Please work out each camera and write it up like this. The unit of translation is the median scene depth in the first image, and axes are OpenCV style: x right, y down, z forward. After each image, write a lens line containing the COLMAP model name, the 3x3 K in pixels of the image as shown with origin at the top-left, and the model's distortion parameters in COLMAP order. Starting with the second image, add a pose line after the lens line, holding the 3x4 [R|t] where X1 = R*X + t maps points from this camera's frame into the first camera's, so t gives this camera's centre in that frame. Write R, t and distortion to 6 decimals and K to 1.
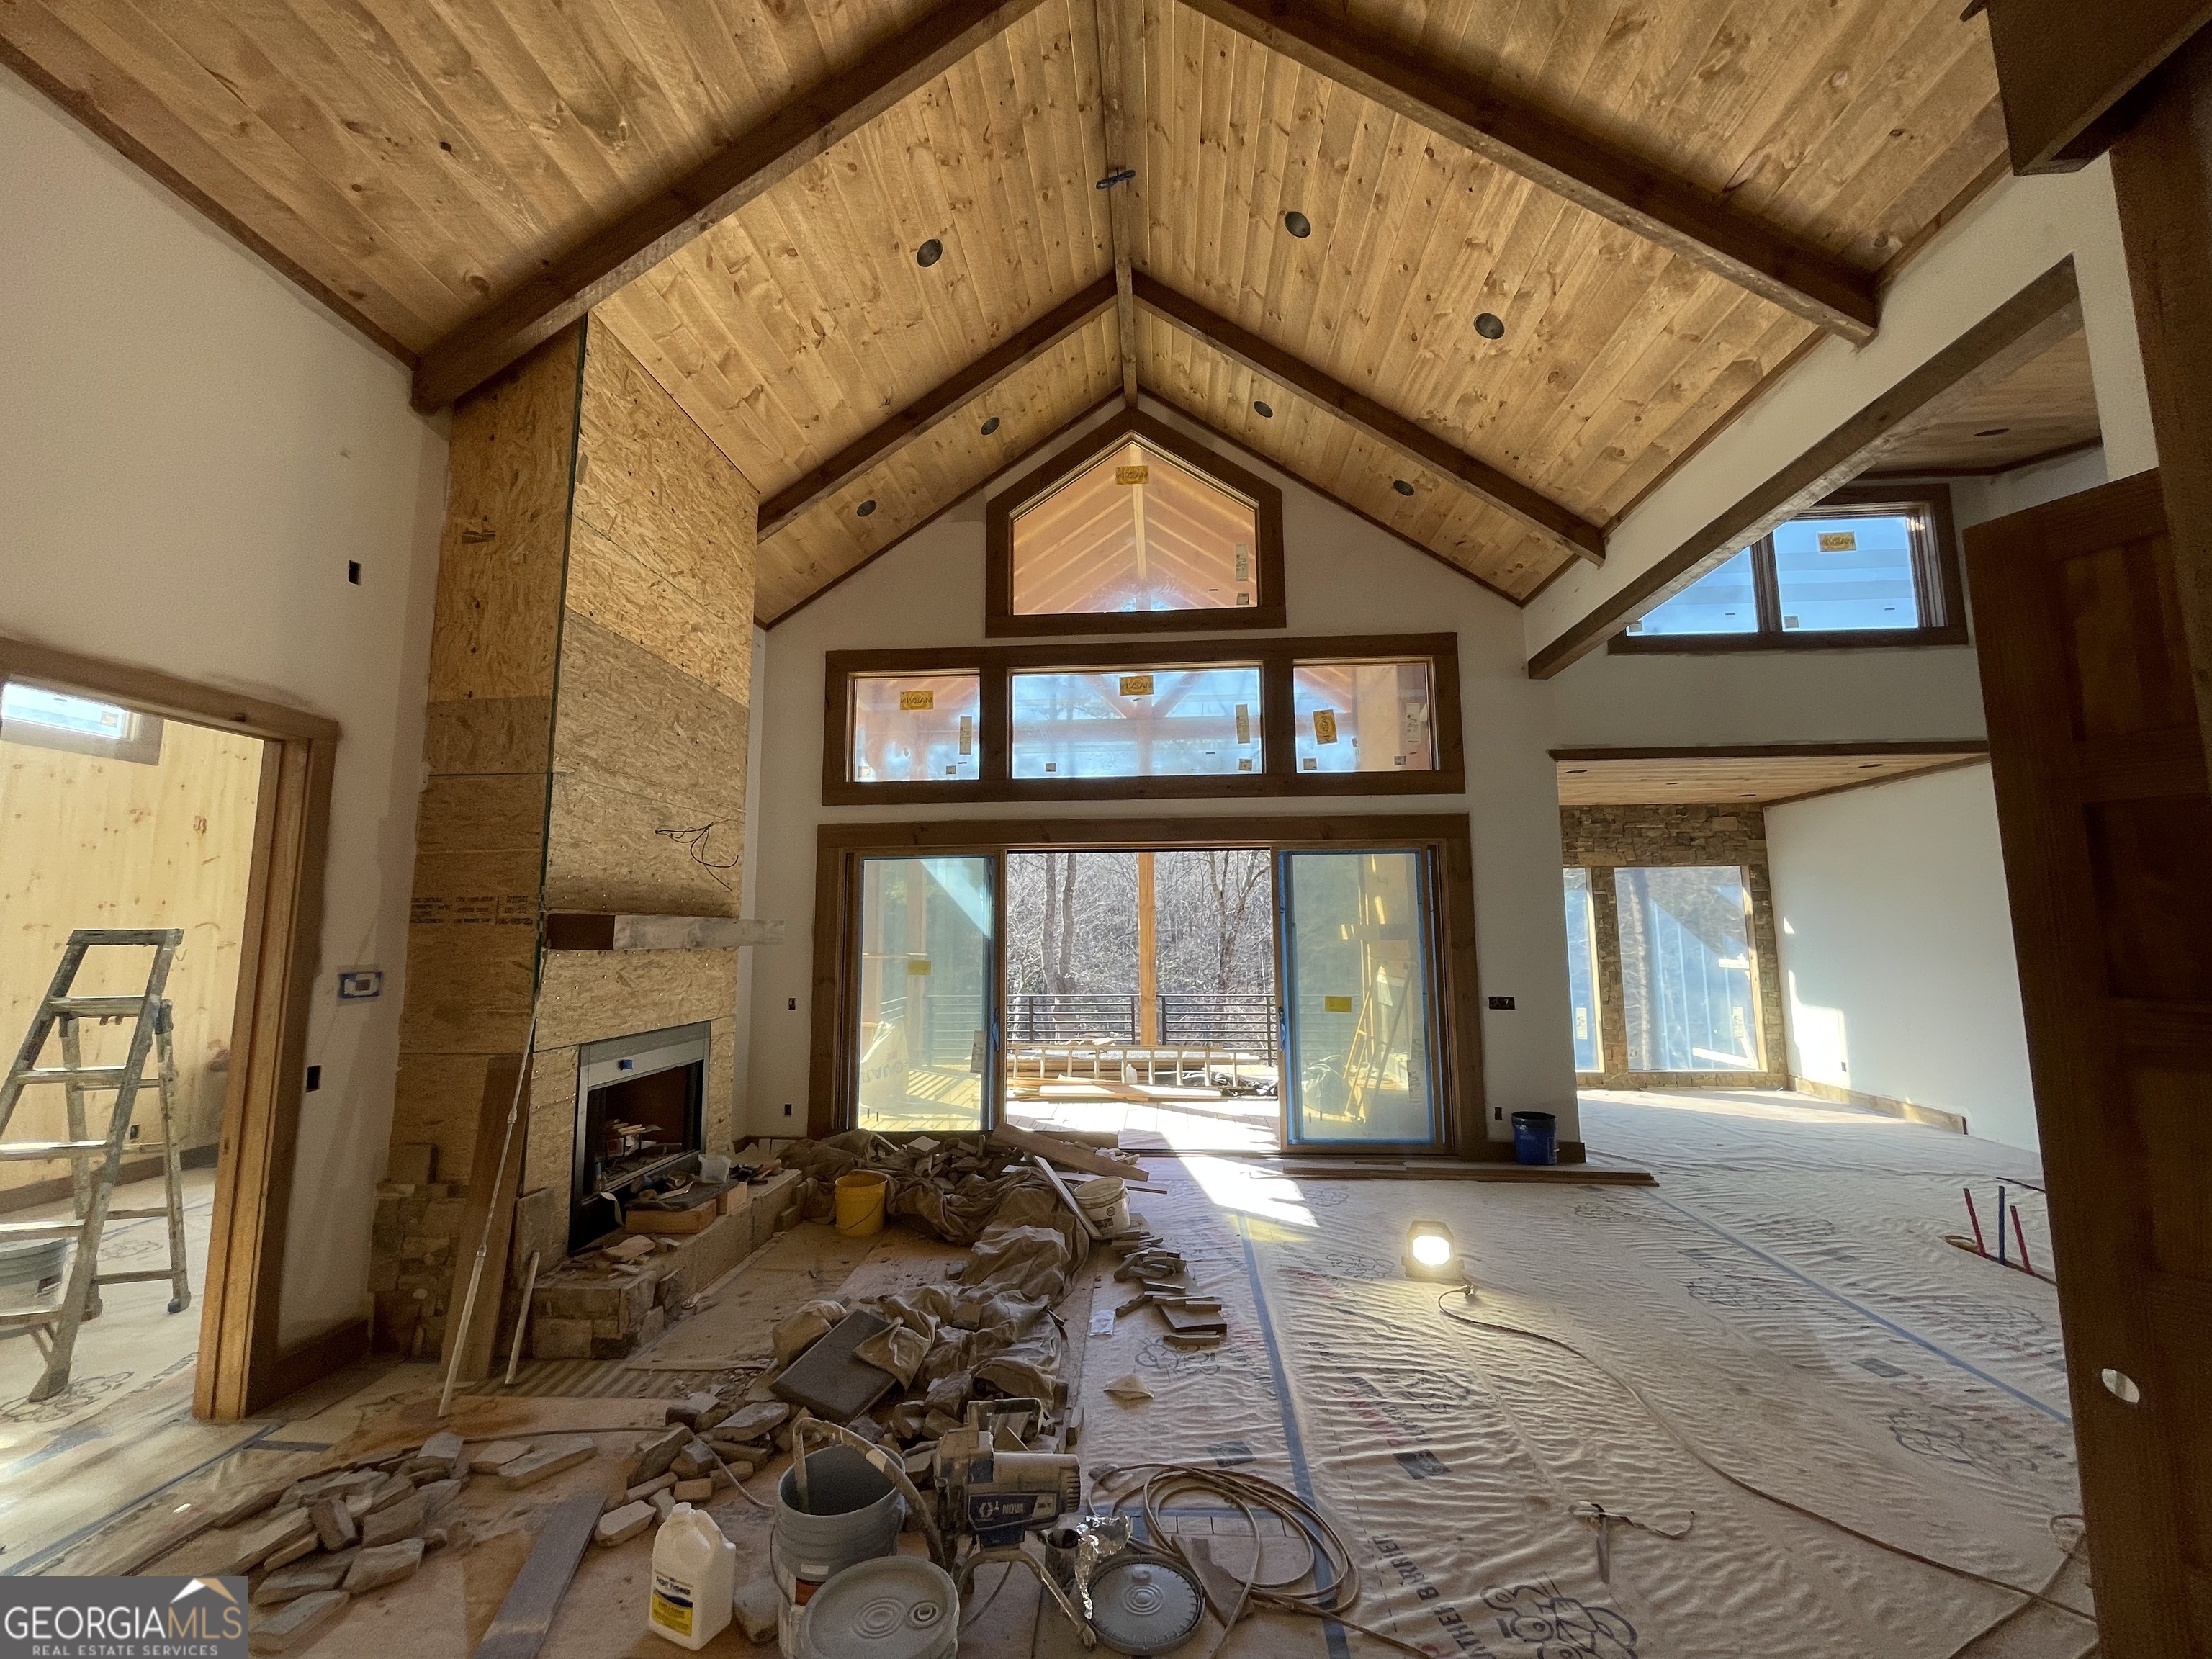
lens RADIAL K [[891.4, 0, 1106.0], [0, 891.4, 829.5], [0, 0, 1]] dist [0.000932, 0.000149]
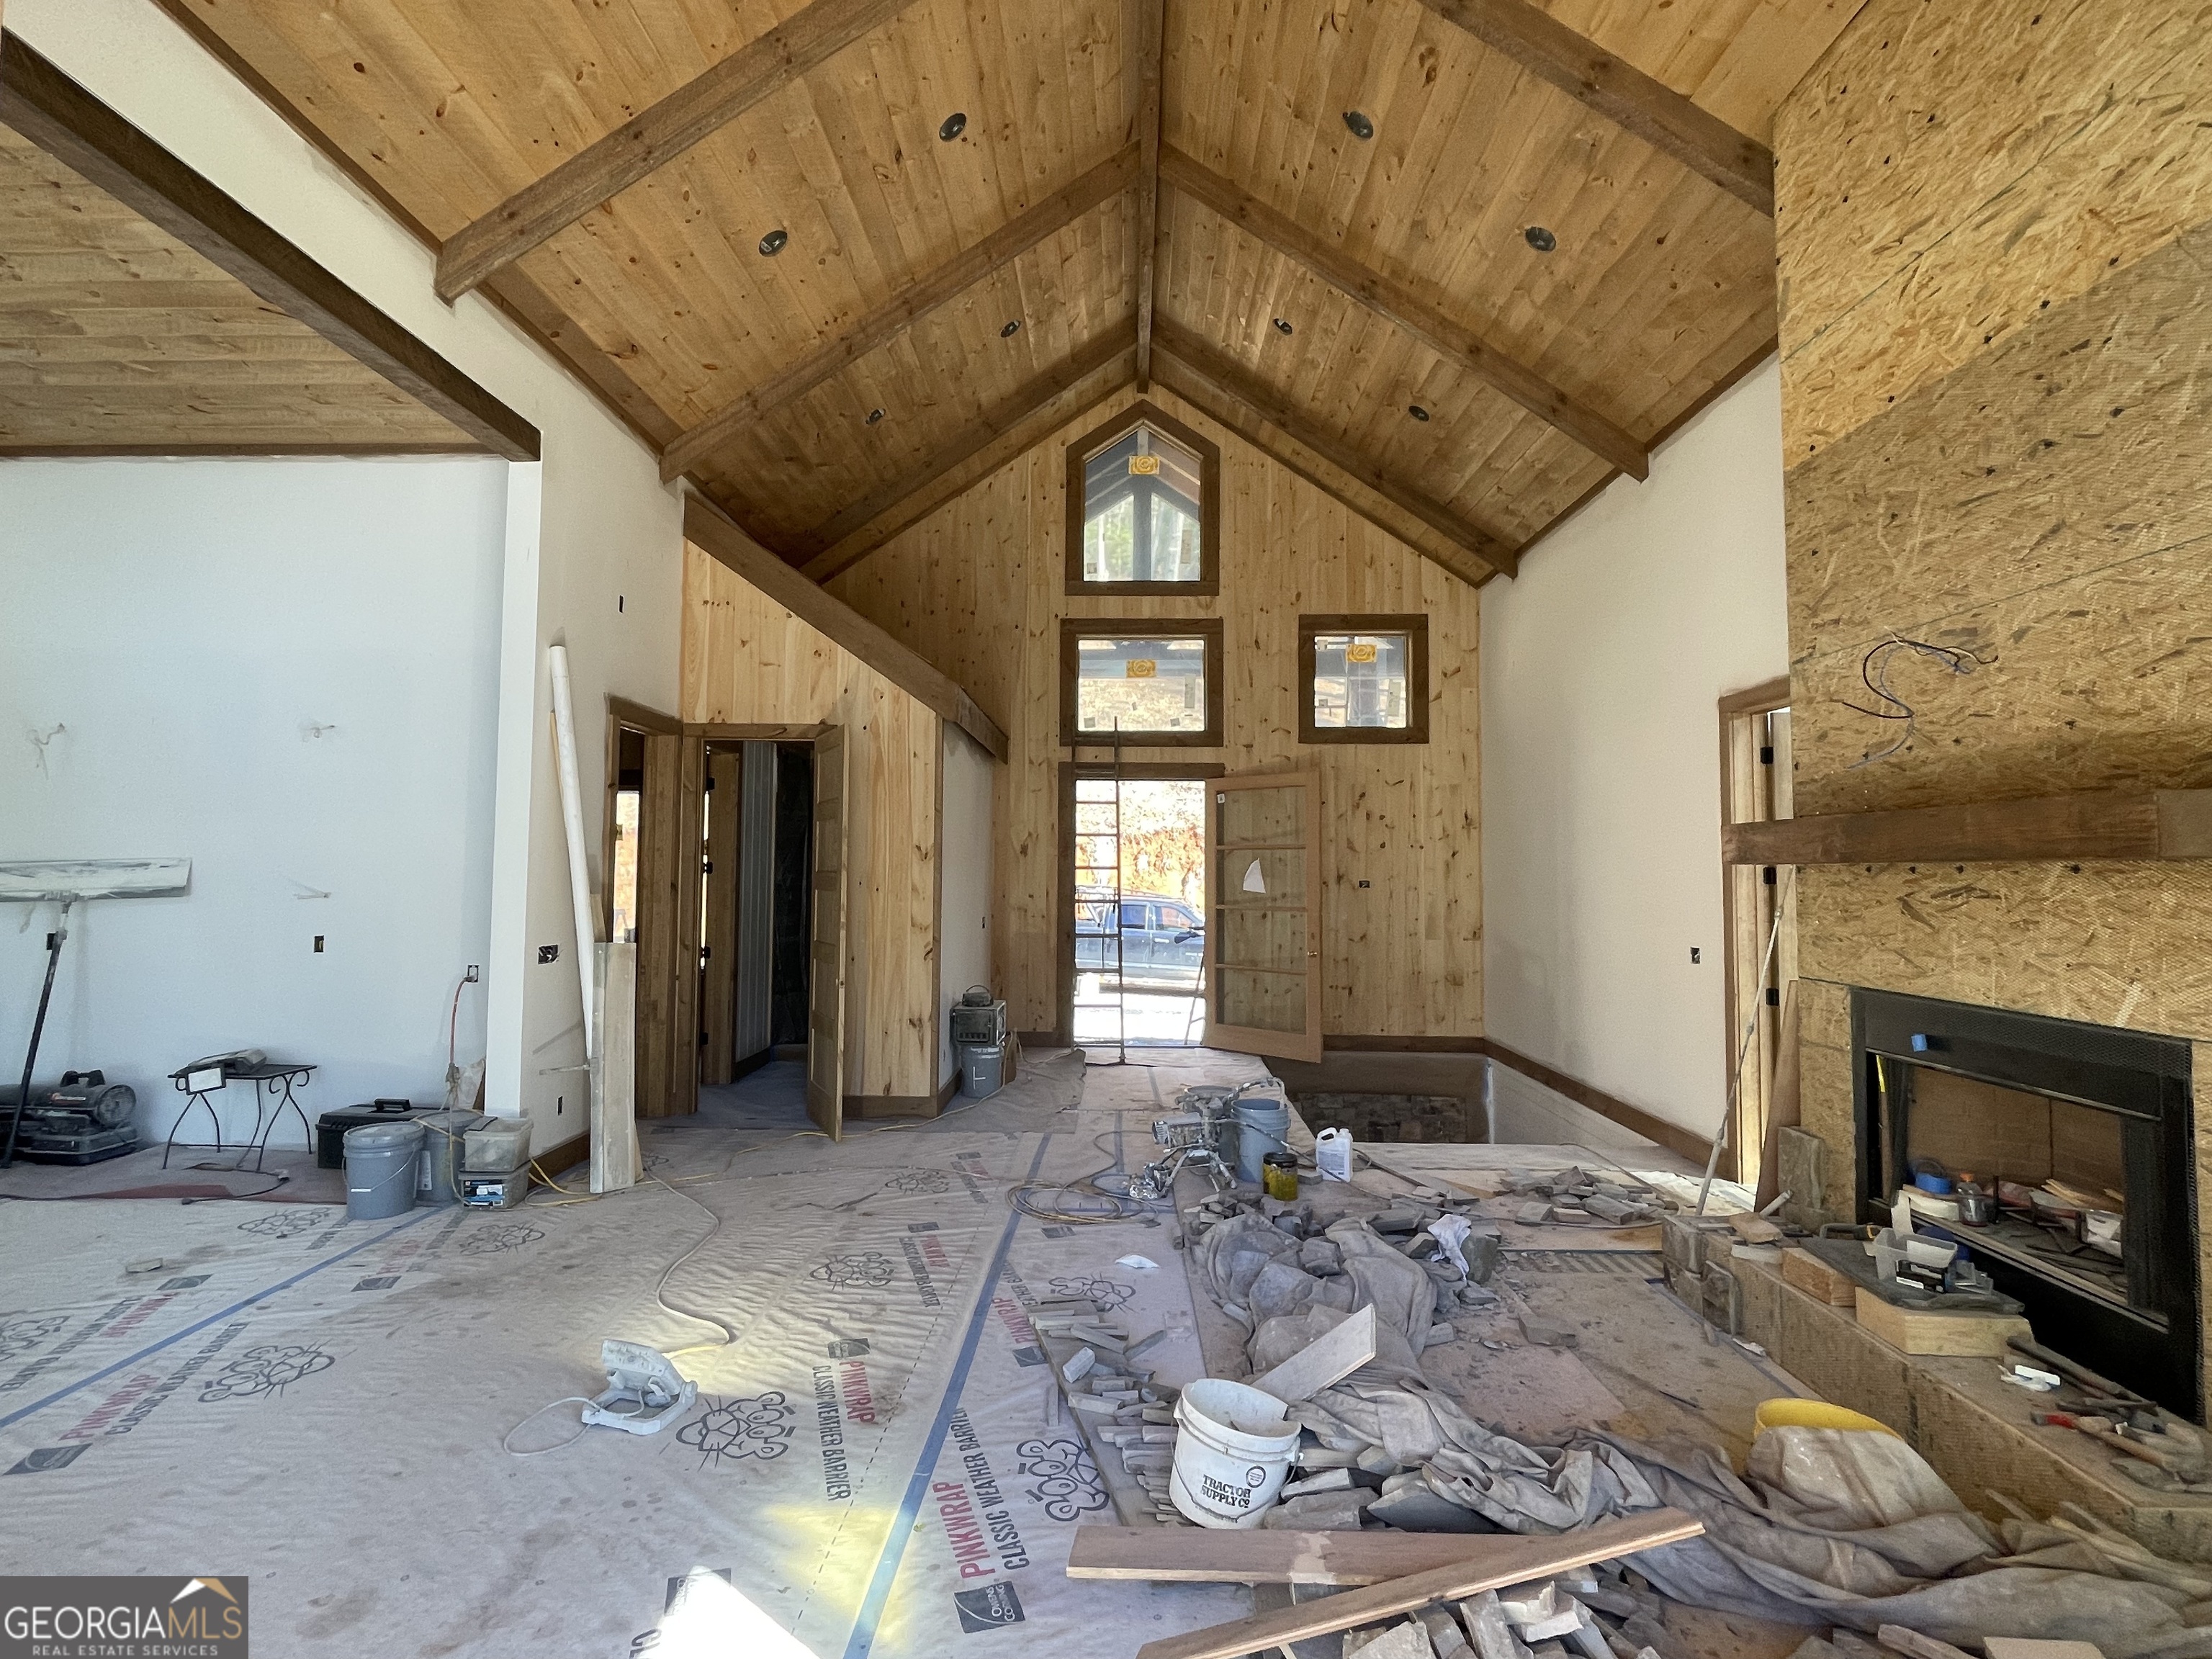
lens RADIAL K [[891.4, 0, 1106.0], [0, 891.4, 829.5], [0, 0, 1]] dist [0.000932, 0.000149]
pose [[-0.999134, -0.002526, -0.041539, 0.084819], [0.004234, 0.986806, -0.161853, 0.215362], [0.041400, -0.161888, -0.985940, 1.648932]]
